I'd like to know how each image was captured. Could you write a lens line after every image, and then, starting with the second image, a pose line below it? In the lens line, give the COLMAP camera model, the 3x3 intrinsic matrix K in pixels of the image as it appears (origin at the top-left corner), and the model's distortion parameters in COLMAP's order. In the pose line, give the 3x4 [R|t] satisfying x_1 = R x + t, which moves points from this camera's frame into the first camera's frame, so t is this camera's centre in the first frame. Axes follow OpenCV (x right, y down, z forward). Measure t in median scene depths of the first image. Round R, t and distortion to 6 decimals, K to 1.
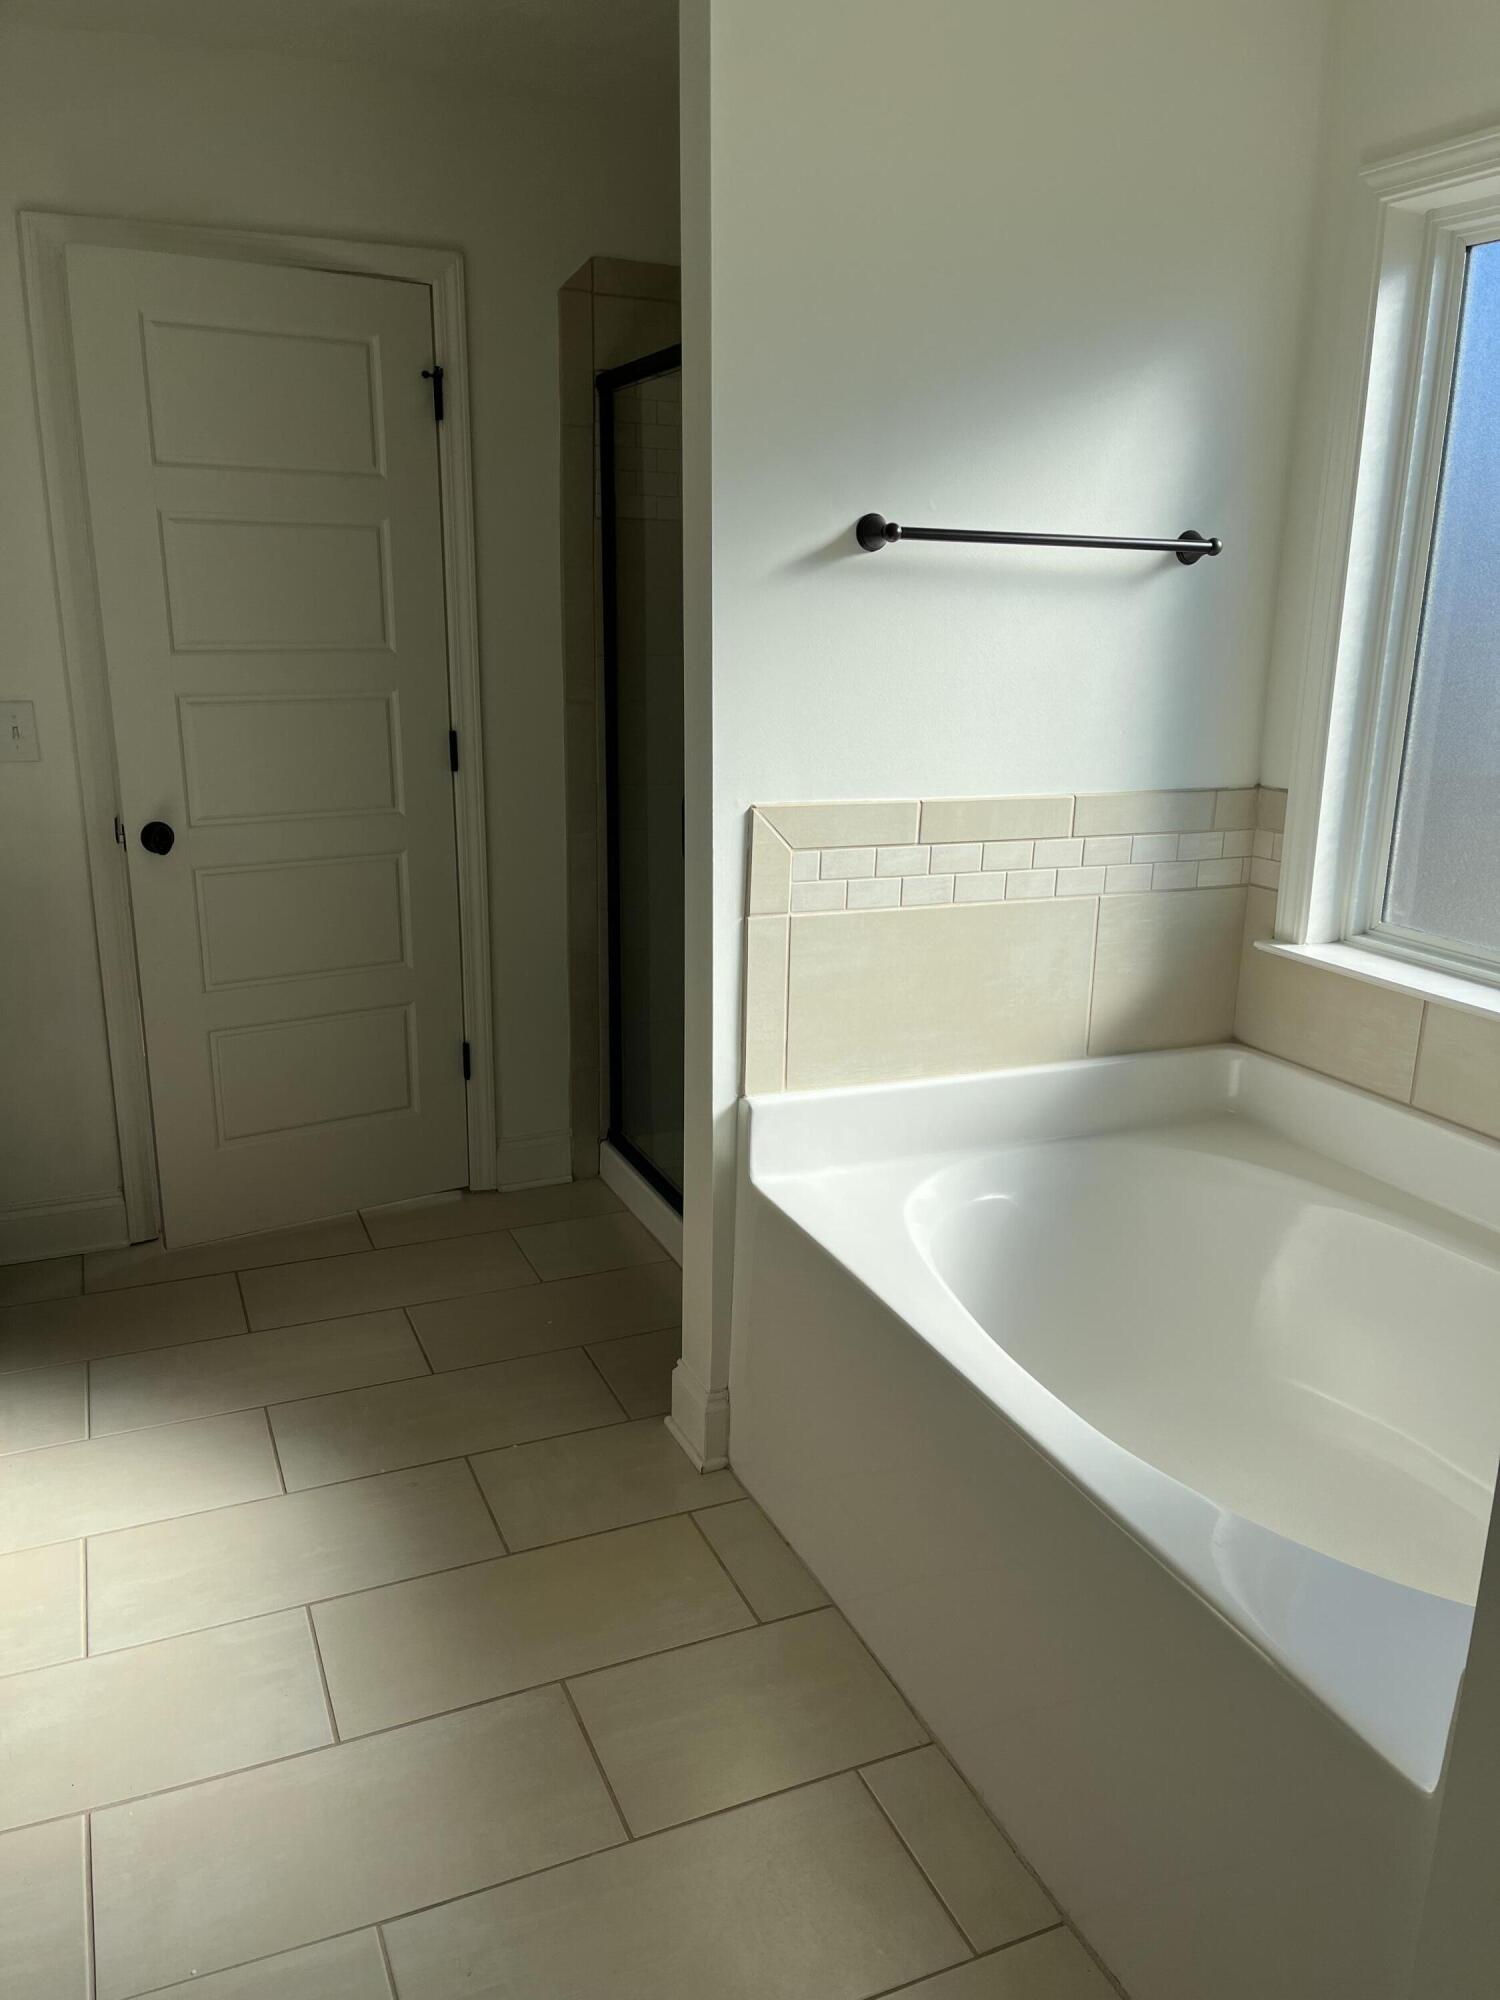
lens RADIAL K [[1513.5, 0, 760.2], [0, 1513.5, 1025.8], [0, 0, 1]] dist [0.089389, -0.123265]
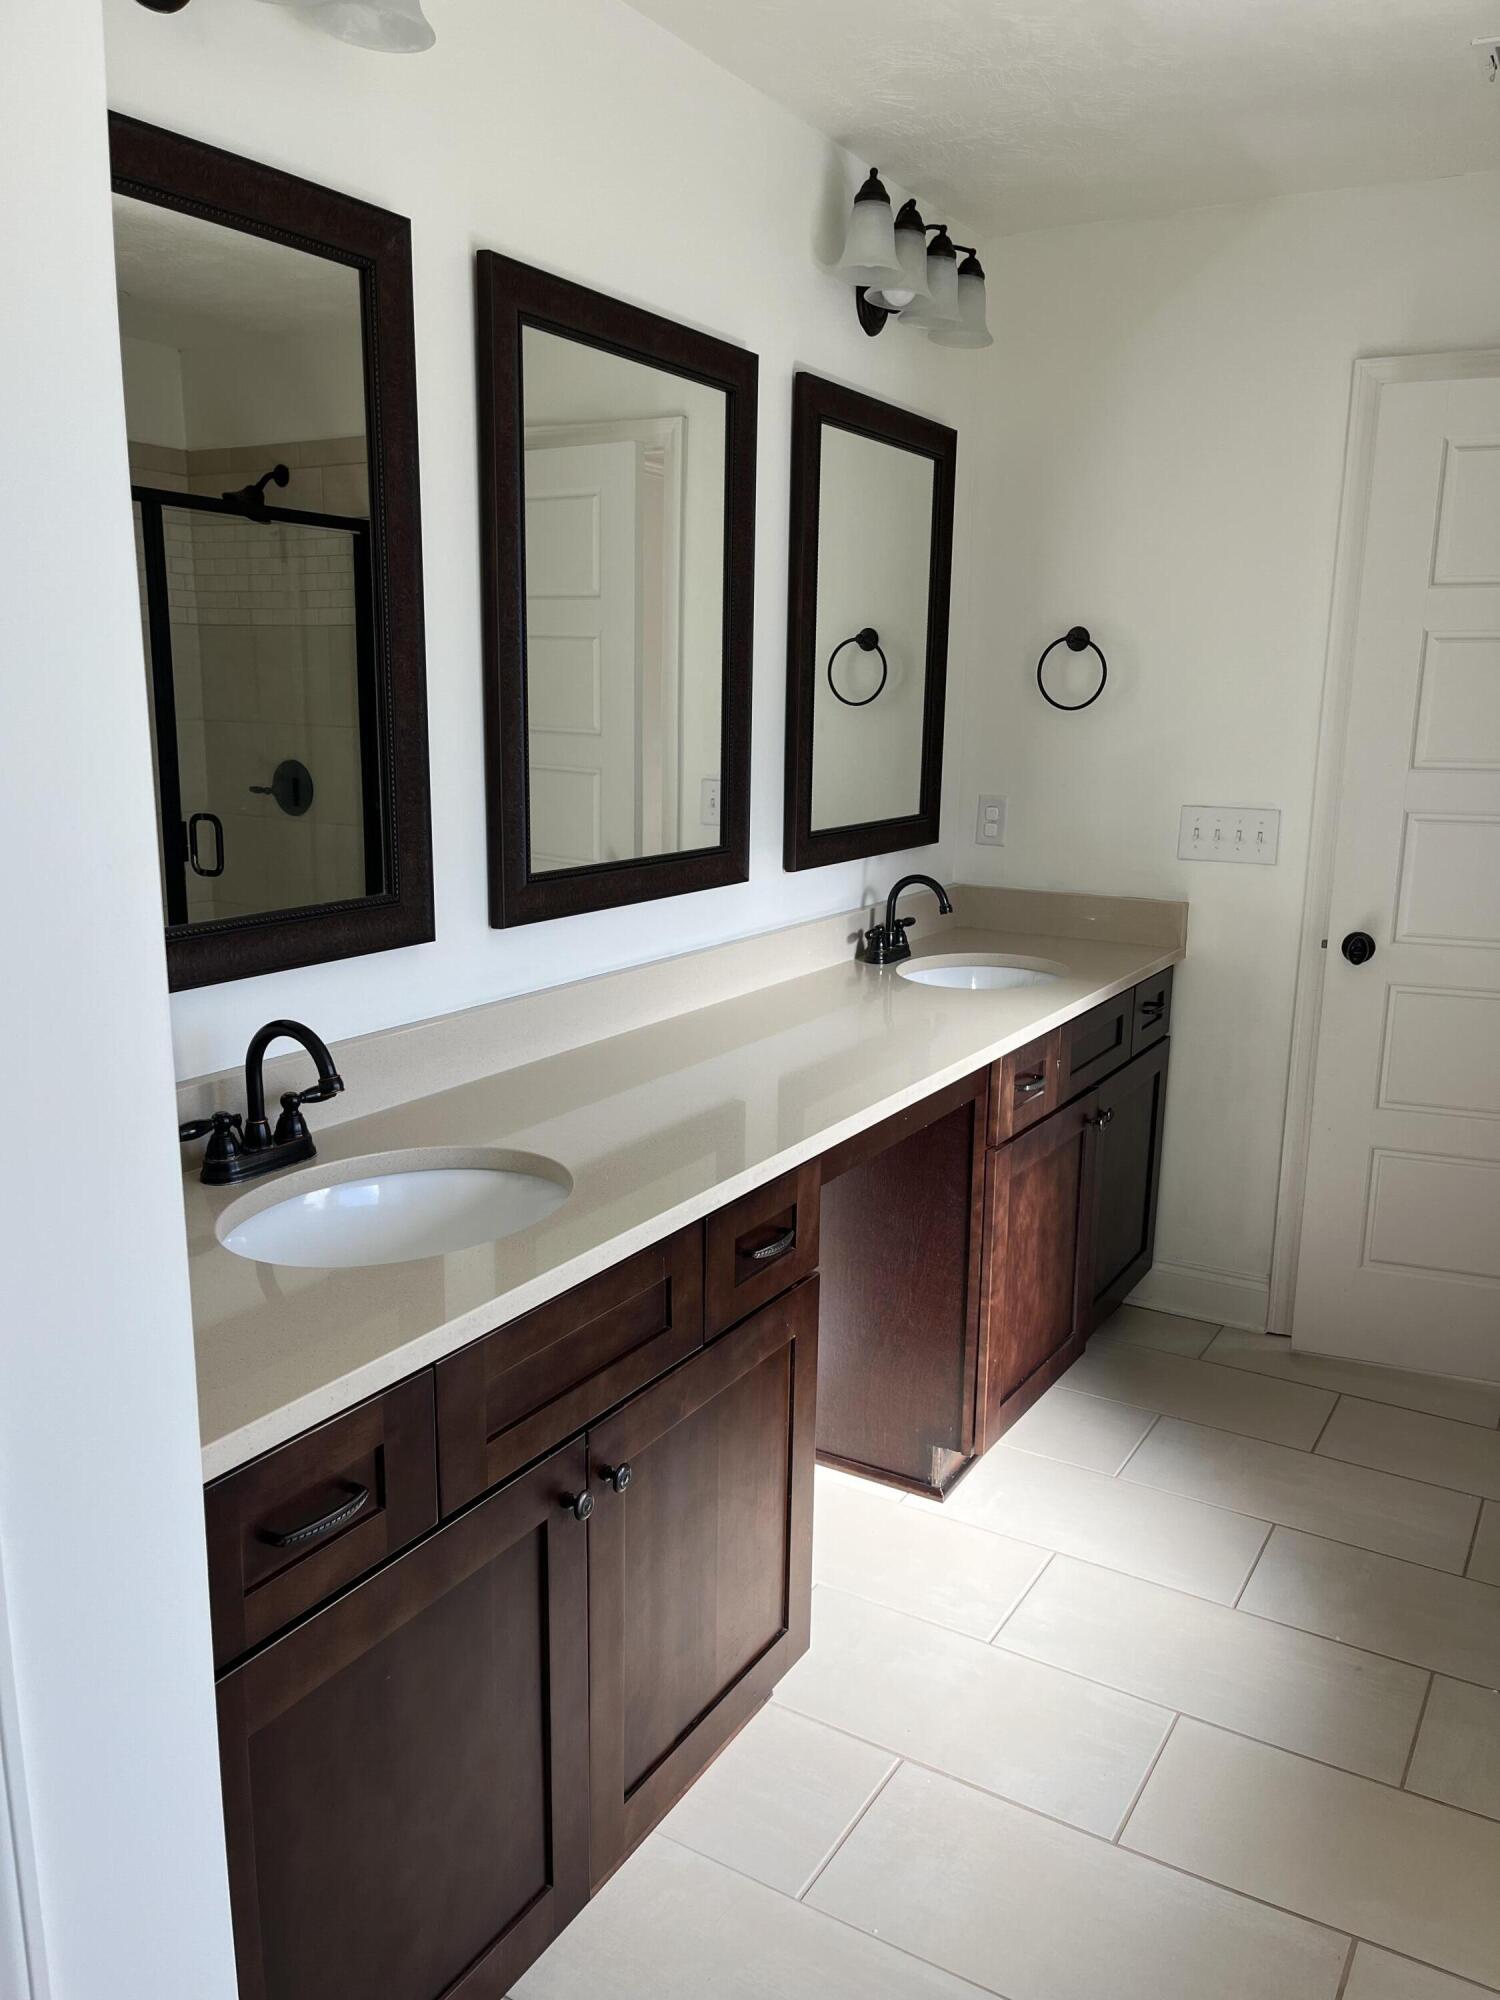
lens RADIAL K [[1513.5, 0, 760.2], [0, 1513.5, 1025.8], [0, 0, 1]] dist [0.089389, -0.123265]
pose [[0.579849, 0.170539, -0.796675, 0.208419], [-0.230797, 0.972174, 0.040125, -0.024005], [0.781350, 0.160604, 0.603075, 0.096919]]
